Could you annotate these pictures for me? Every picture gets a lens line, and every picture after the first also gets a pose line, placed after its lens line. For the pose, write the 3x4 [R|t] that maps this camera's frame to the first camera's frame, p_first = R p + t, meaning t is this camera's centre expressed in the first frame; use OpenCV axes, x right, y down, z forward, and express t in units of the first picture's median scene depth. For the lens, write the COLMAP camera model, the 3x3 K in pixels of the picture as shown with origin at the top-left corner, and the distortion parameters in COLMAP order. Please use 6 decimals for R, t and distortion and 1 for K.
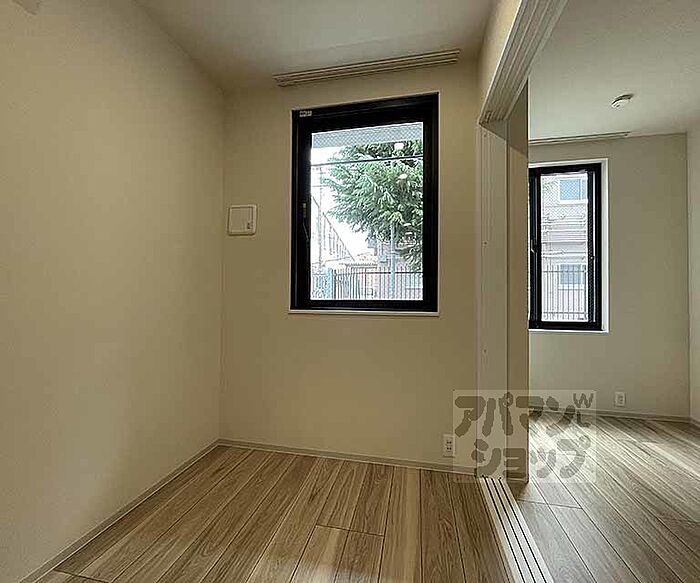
lens RADIAL K [[318.5, 0, 347.5], [0, 318.5, 289.7], [0, 0, 1]] dist [0.000793, 0.000222]
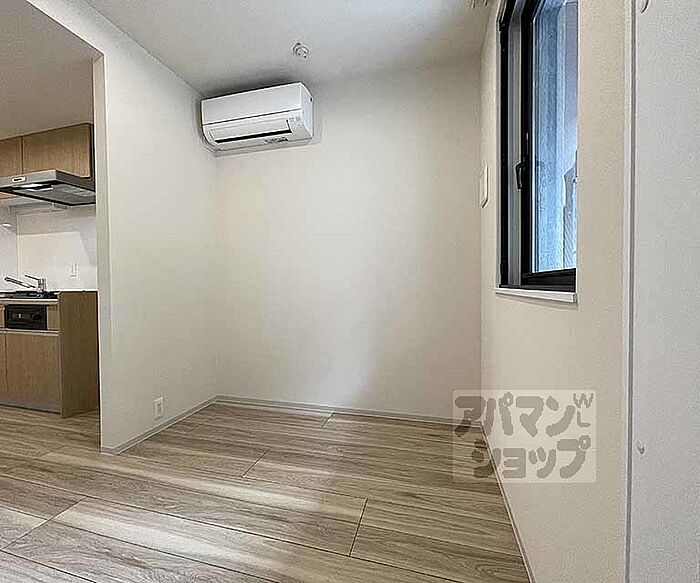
lens RADIAL K [[318.5, 0, 347.5], [0, 318.5, 289.7], [0, 0, 1]] dist [0.000793, 0.000222]
pose [[-0.054992, 0.007352, -0.998460, 0.566567], [0.028545, 0.999576, 0.005788, 0.048459], [0.998079, -0.028182, -0.055179, 0.642261]]
